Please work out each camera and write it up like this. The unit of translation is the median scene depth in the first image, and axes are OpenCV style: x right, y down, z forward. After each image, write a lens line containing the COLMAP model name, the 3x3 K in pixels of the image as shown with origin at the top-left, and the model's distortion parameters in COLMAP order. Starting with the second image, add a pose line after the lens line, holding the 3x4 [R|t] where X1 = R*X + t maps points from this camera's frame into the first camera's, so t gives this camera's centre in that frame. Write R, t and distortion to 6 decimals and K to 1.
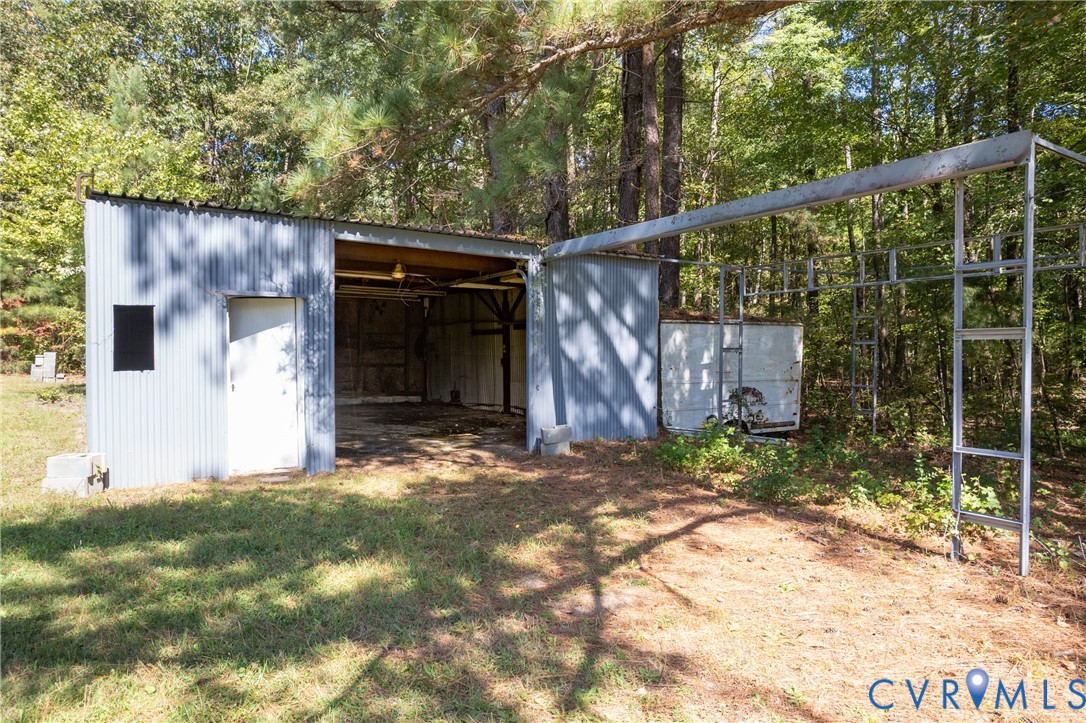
lens RADIAL K [[692.6, 0, 540.9], [0, 692.6, 361.8], [0, 0, 1]] dist [-0.039515, 0.031095]
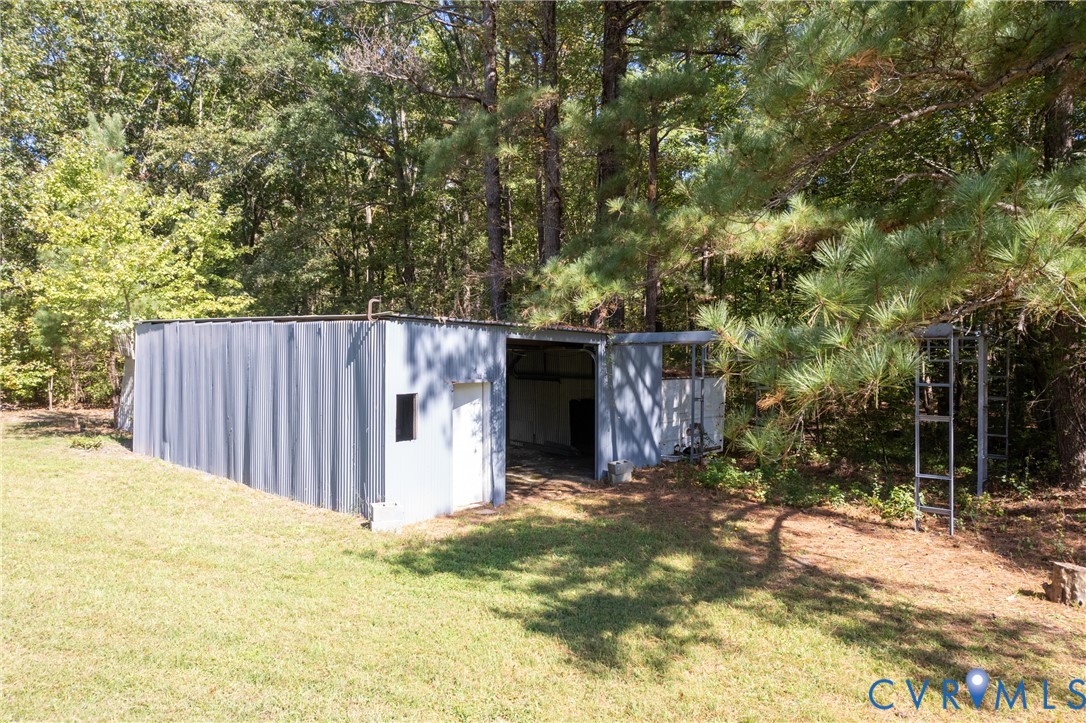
lens RADIAL K [[692.6, 0, 545.5], [0, 692.6, 362.8], [0, 0, 1]] dist [-0.039515, 0.031095]
pose [[0.952214, 0.001208, 0.305430, -0.684859], [0.000601, 0.999983, -0.005828, -0.125508], [-0.305431, 0.005734, 0.952197, -0.385163]]
